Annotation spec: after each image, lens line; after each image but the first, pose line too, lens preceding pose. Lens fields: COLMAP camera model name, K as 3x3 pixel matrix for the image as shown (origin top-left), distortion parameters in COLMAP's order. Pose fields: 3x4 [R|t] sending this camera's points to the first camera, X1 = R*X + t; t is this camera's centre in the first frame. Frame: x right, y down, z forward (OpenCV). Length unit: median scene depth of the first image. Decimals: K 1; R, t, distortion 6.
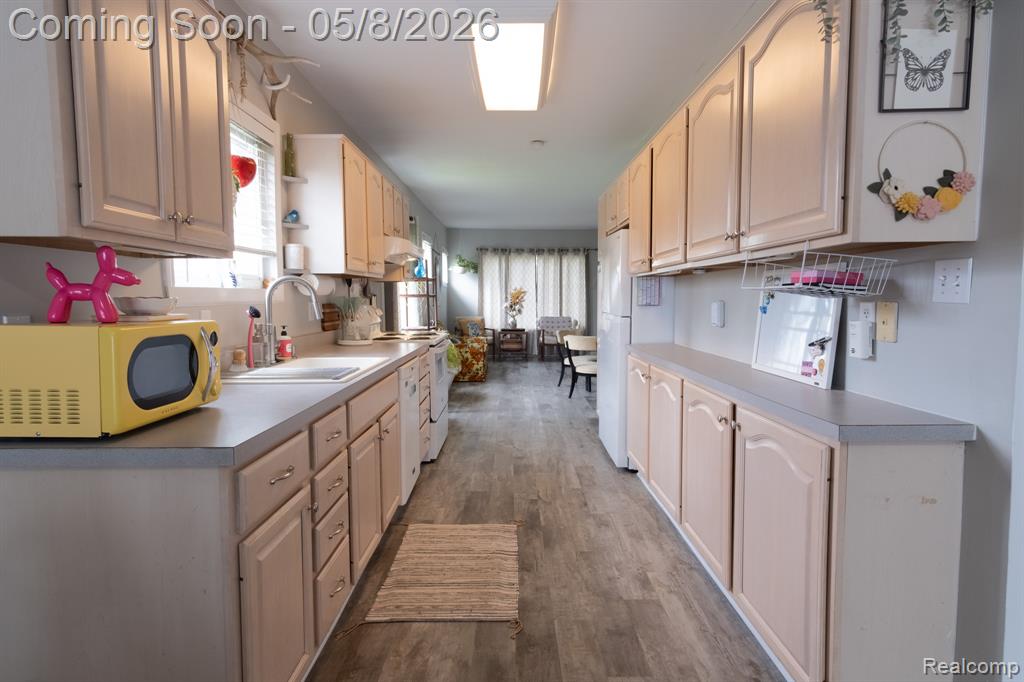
lens RADIAL K [[546.7, 0, 519.3], [0, 546.7, 339.3], [0, 0, 1]] dist [0.006073, 0.000710]
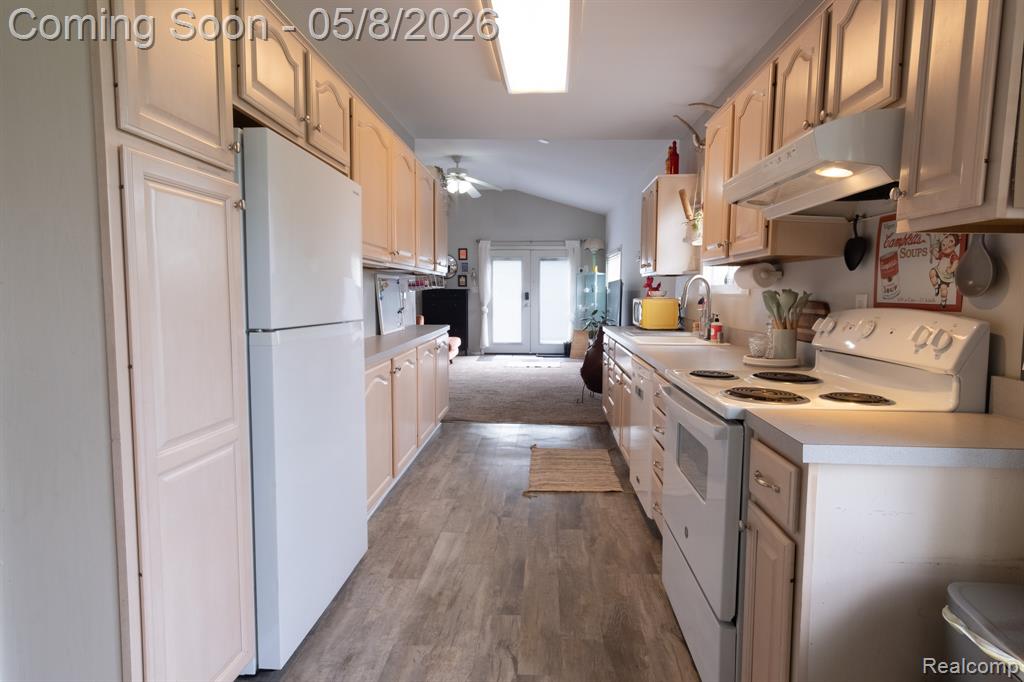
lens RADIAL K [[546.7, 0, 519.3], [0, 546.7, 339.3], [0, 0, 1]] dist [0.006073, 0.000710]
pose [[-0.998034, -0.010343, 0.061814, -0.023628], [-0.000215, 0.986849, 0.161647, -0.069543], [-0.062673, 0.161316, -0.984911, 0.920999]]
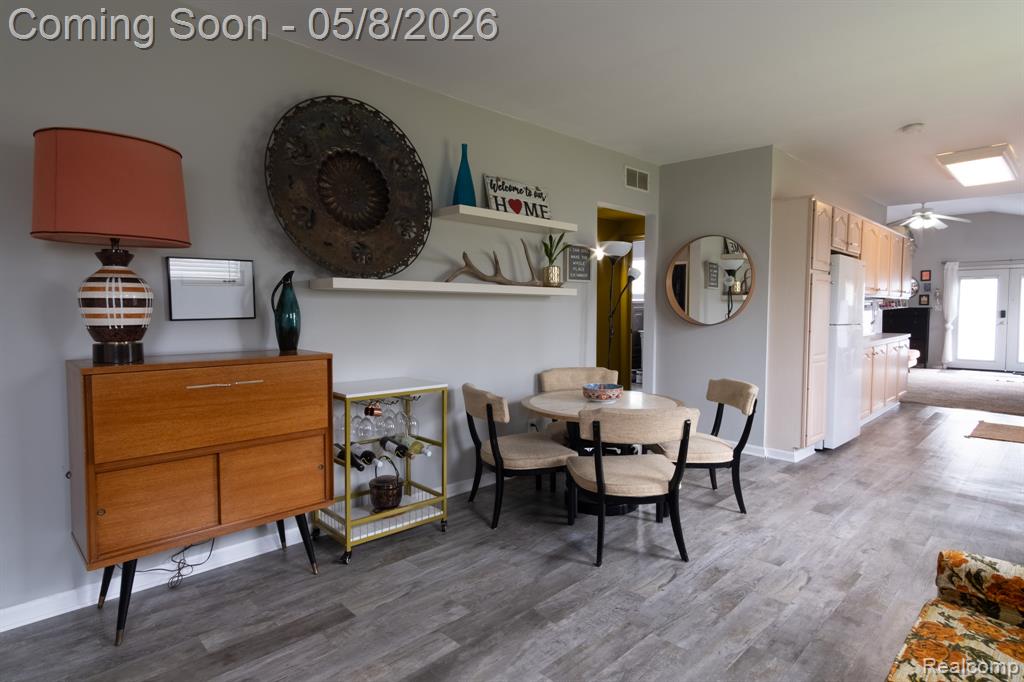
lens RADIAL K [[546.7, 0, 519.3], [0, 546.7, 339.3], [0, 0, 1]] dist [0.006073, 0.000710]
pose [[-0.695712, -0.039388, 0.717240, -0.117464], [0.054477, 0.992727, 0.107359, -0.112820], [-0.716252, 0.113763, -0.688506, 1.464042]]
